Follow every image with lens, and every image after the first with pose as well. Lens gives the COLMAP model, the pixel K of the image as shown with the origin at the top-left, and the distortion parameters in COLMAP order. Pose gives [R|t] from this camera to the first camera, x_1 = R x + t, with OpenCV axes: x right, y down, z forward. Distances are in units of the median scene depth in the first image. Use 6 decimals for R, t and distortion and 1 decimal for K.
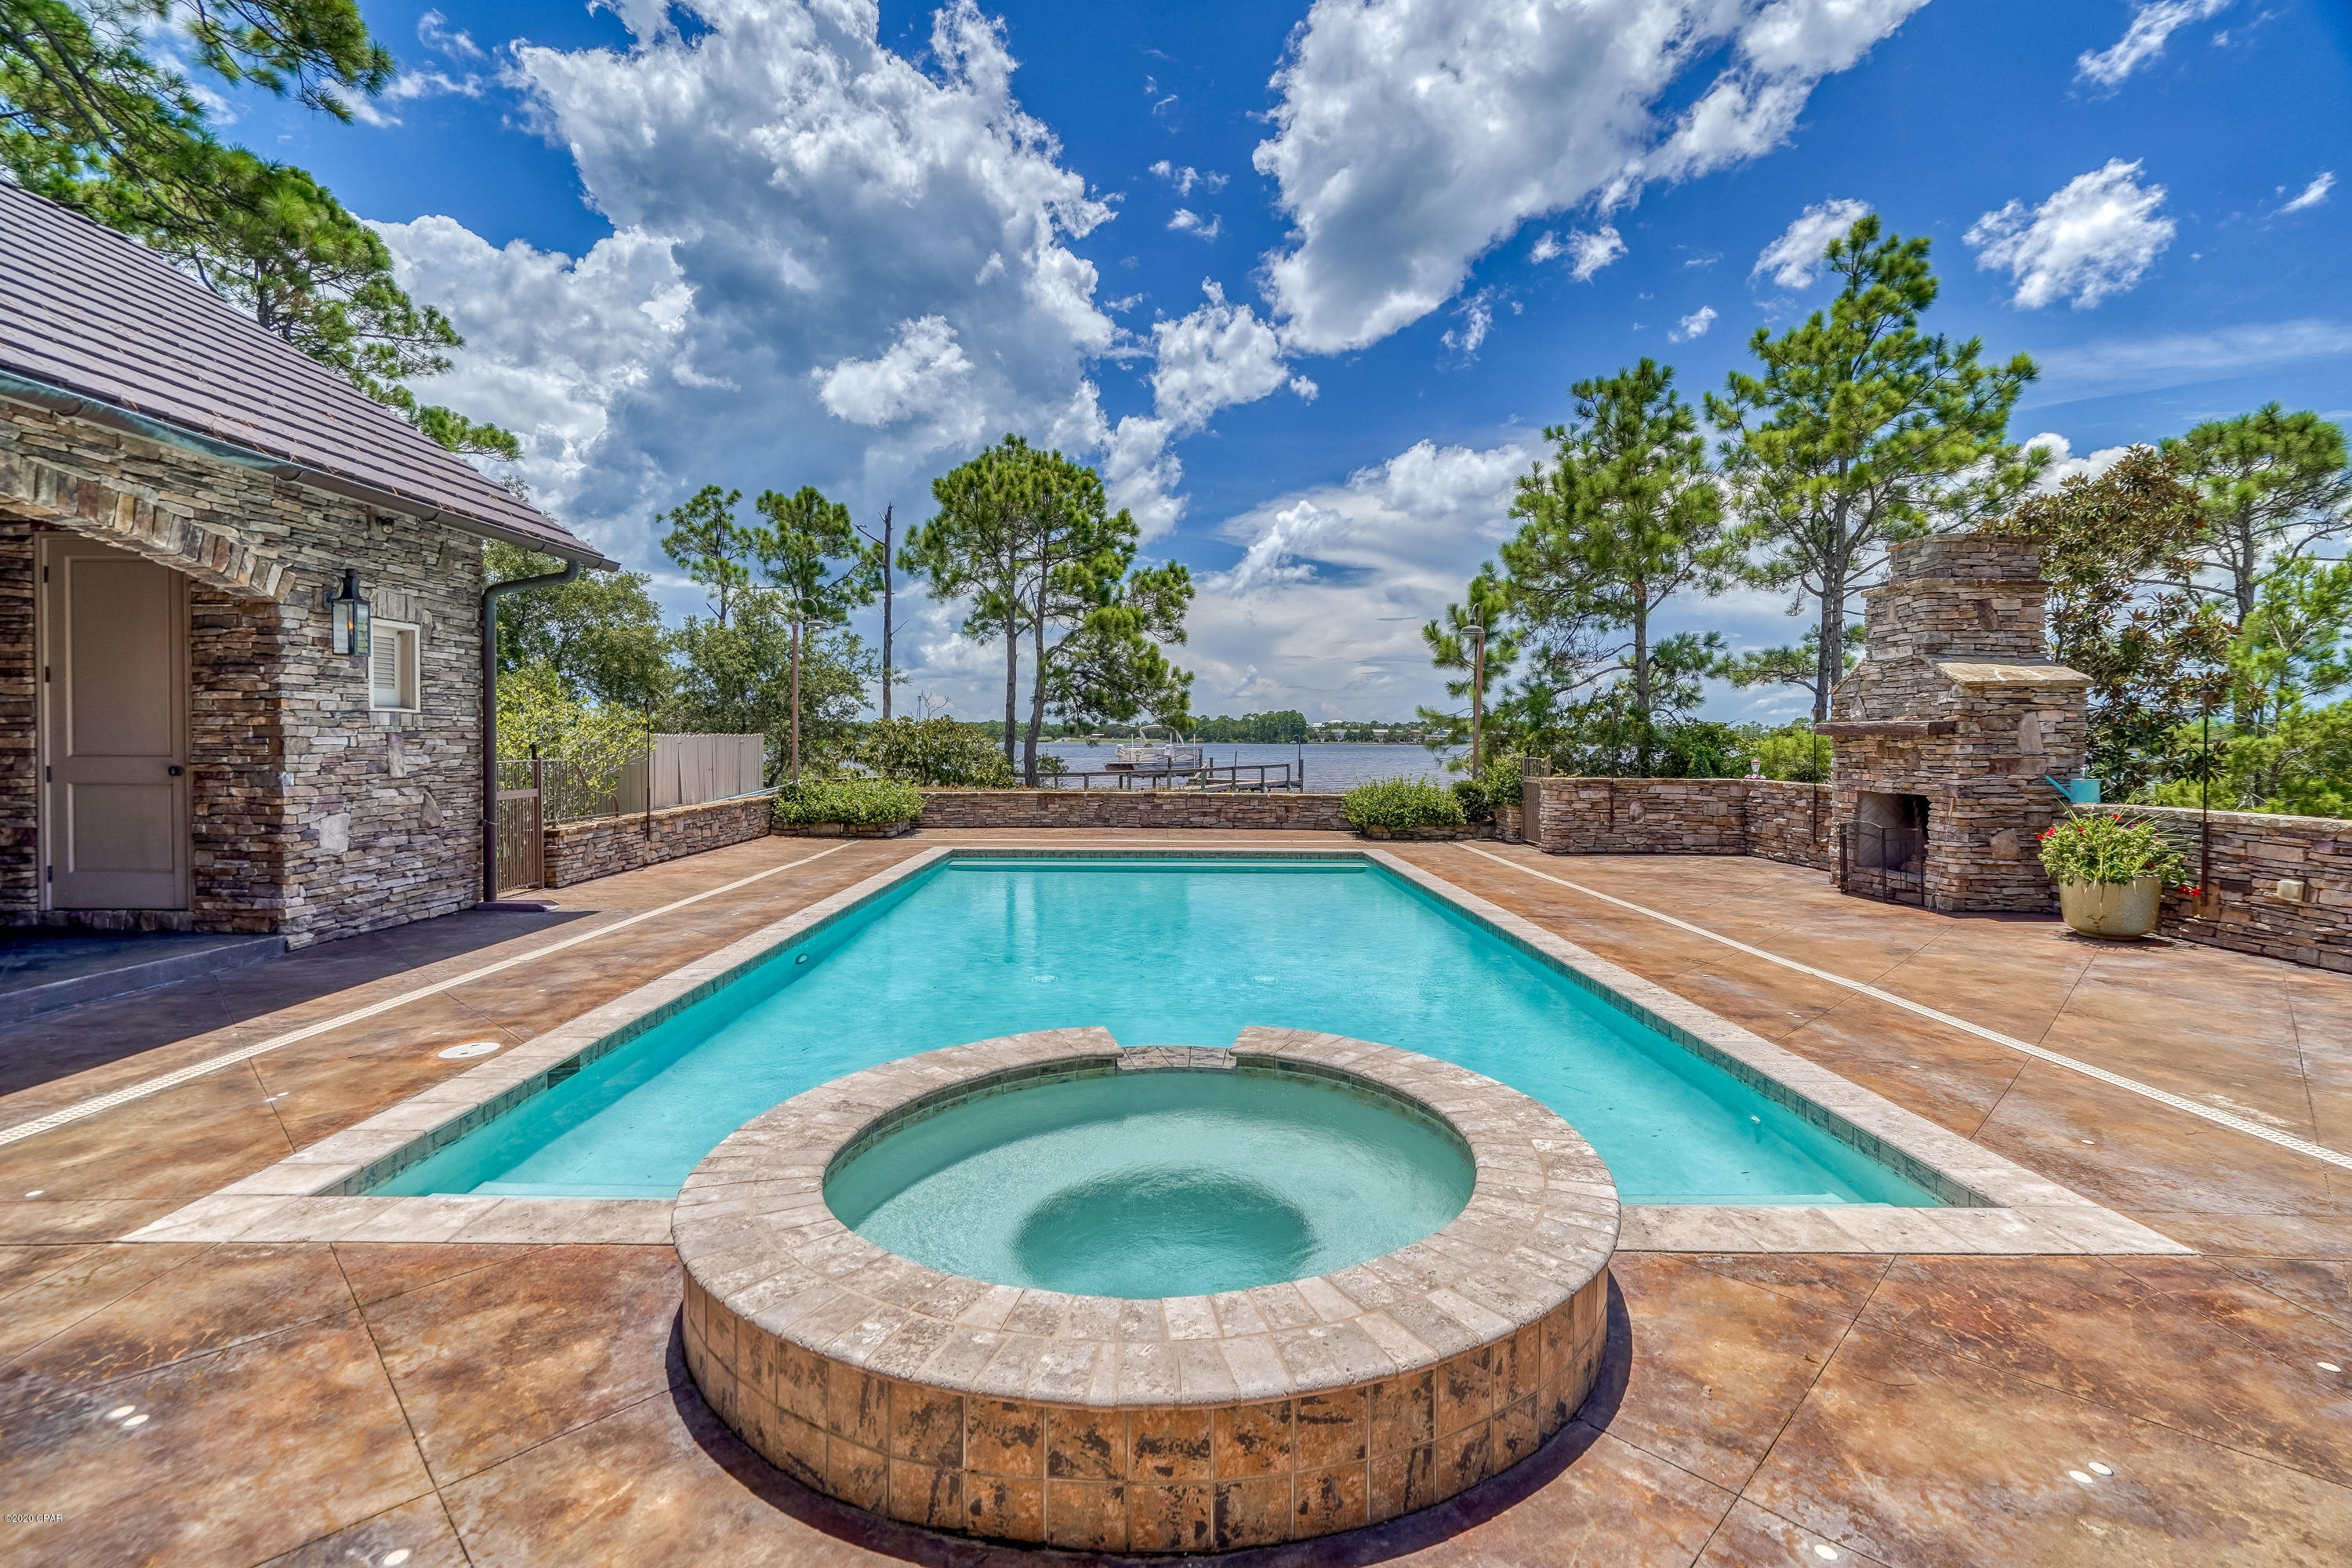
lens RADIAL K [[1085.8, 0, 1159.3], [0, 1085.8, 768.0], [0, 0, 1]] dist [-0.003438, 0.001766]
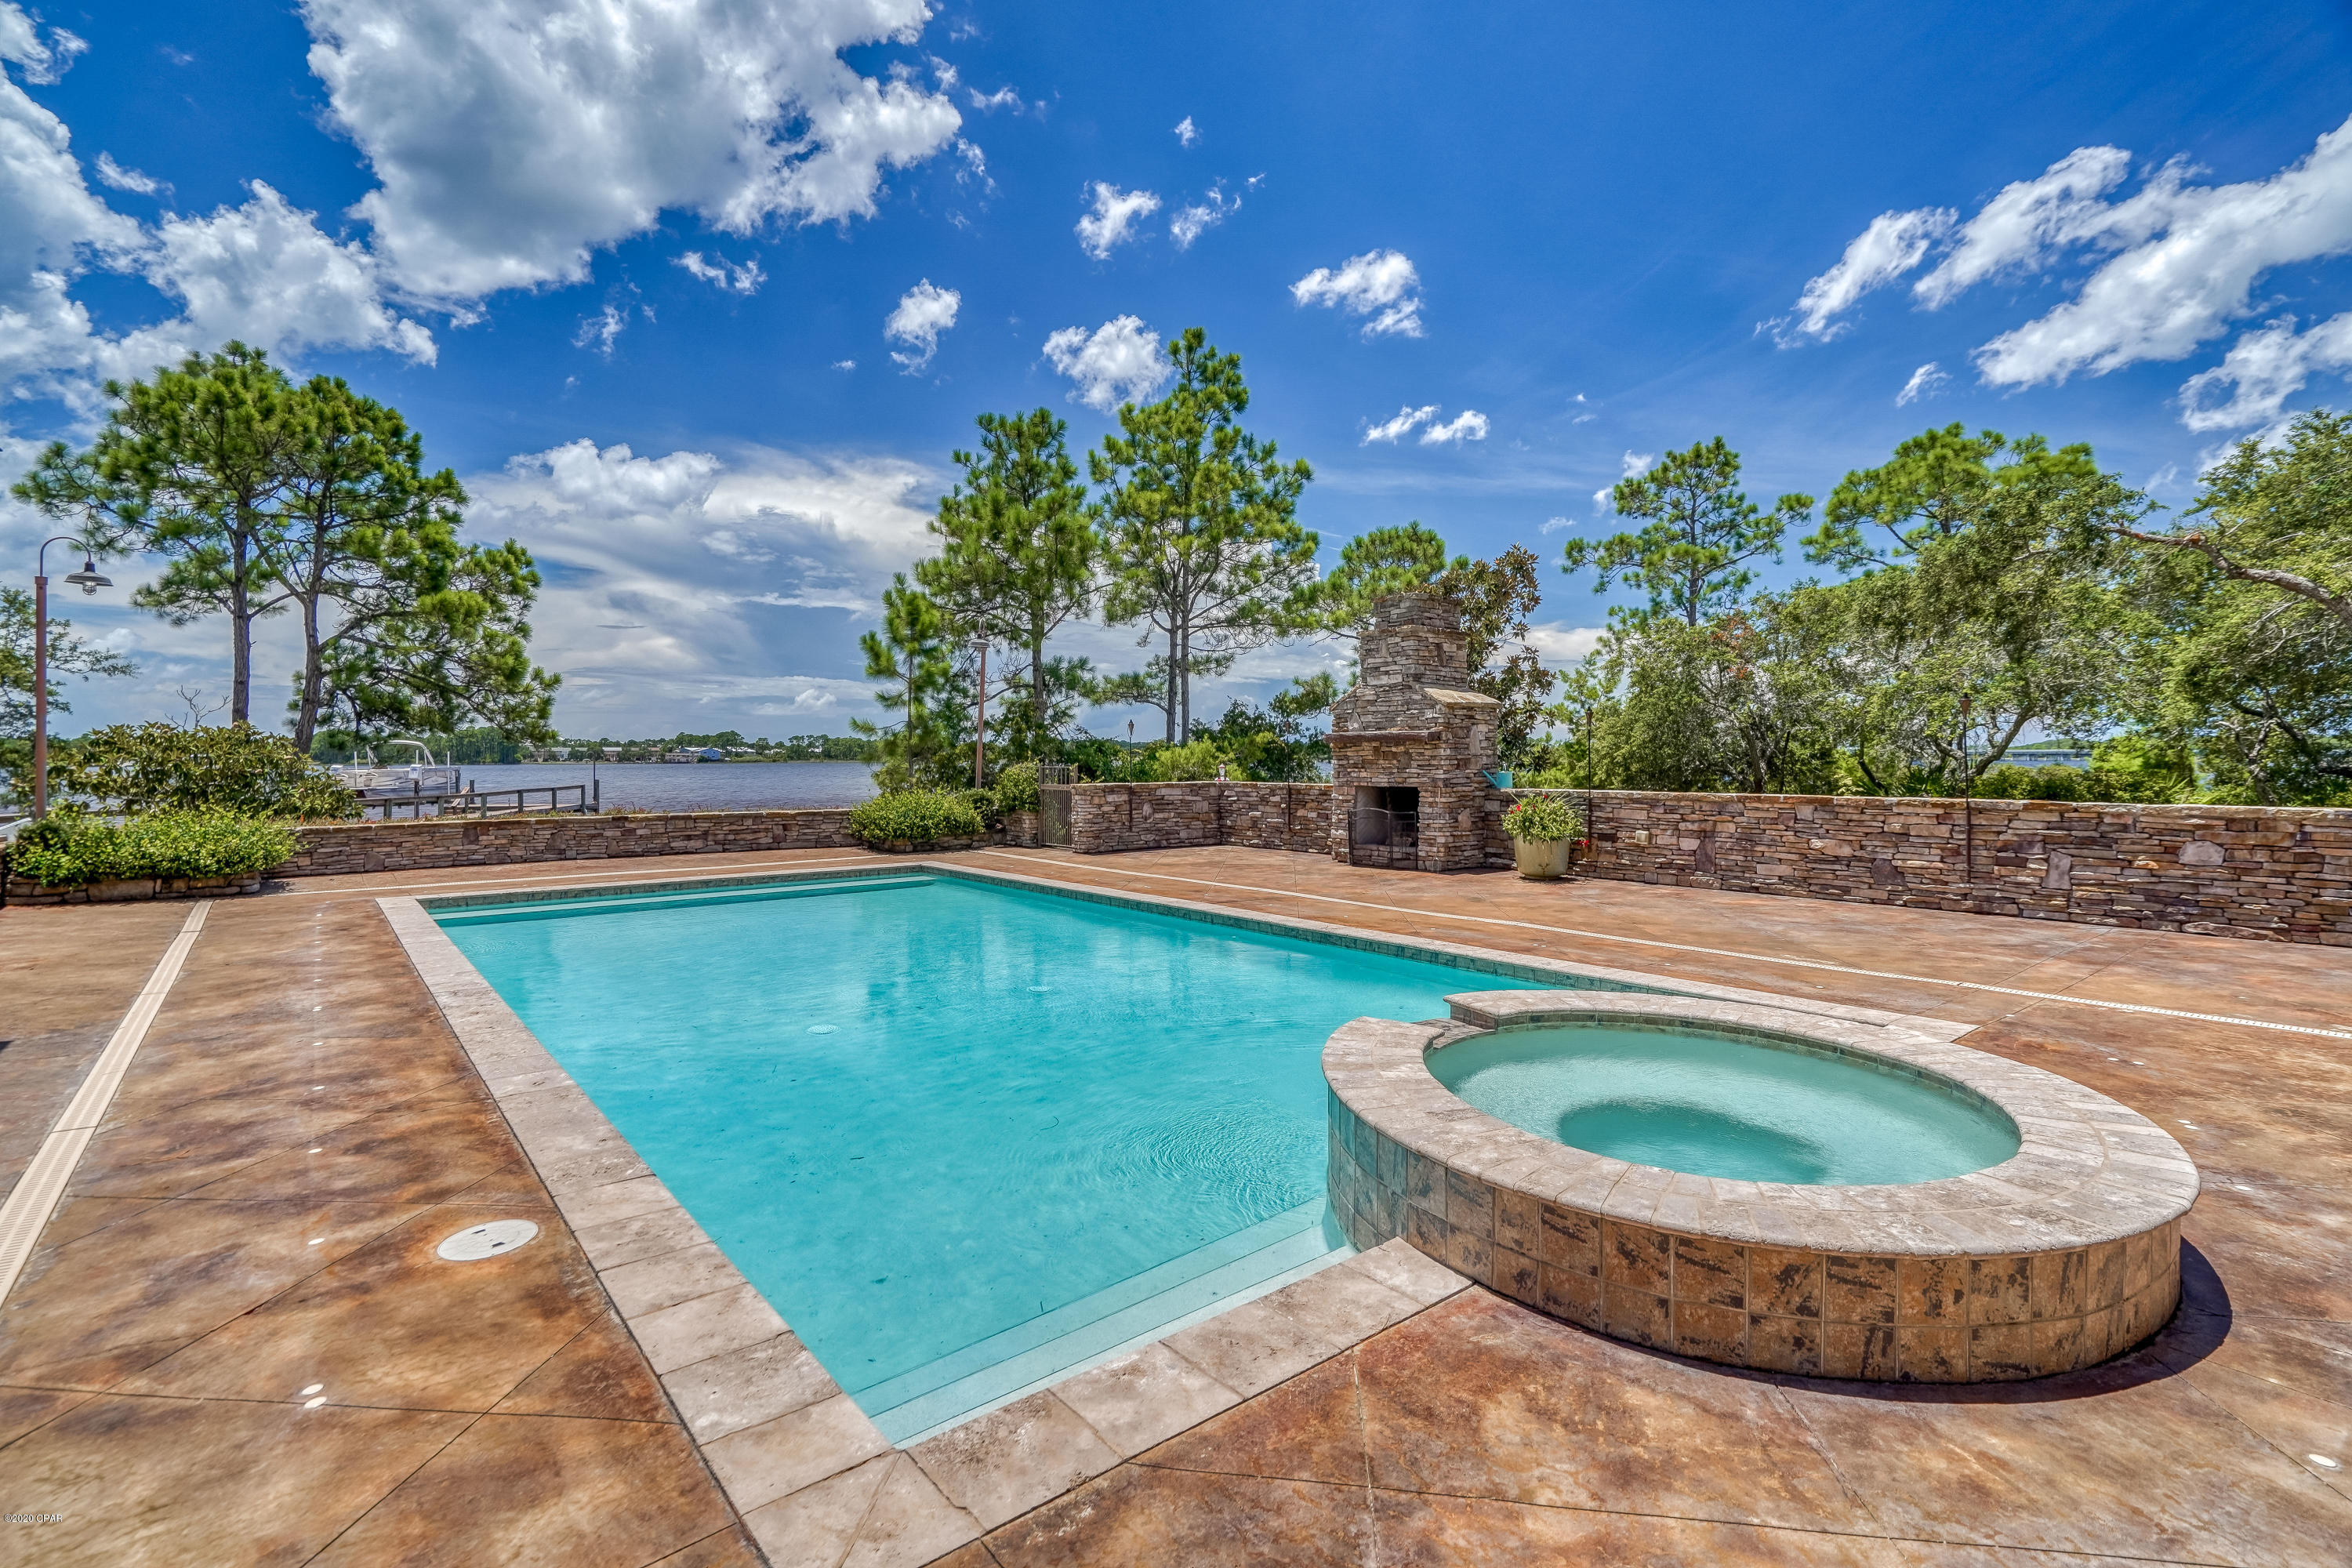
lens RADIAL K [[1085.8, 0, 1159.3], [0, 1085.8, 768.0], [0, 0, 1]] dist [-0.003438, 0.001766]
pose [[0.781346, -0.014311, 0.623934, -0.286085], [0.024410, 0.999673, -0.007640, 0.003533], [-0.623620, 0.021199, 0.781440, 0.112146]]
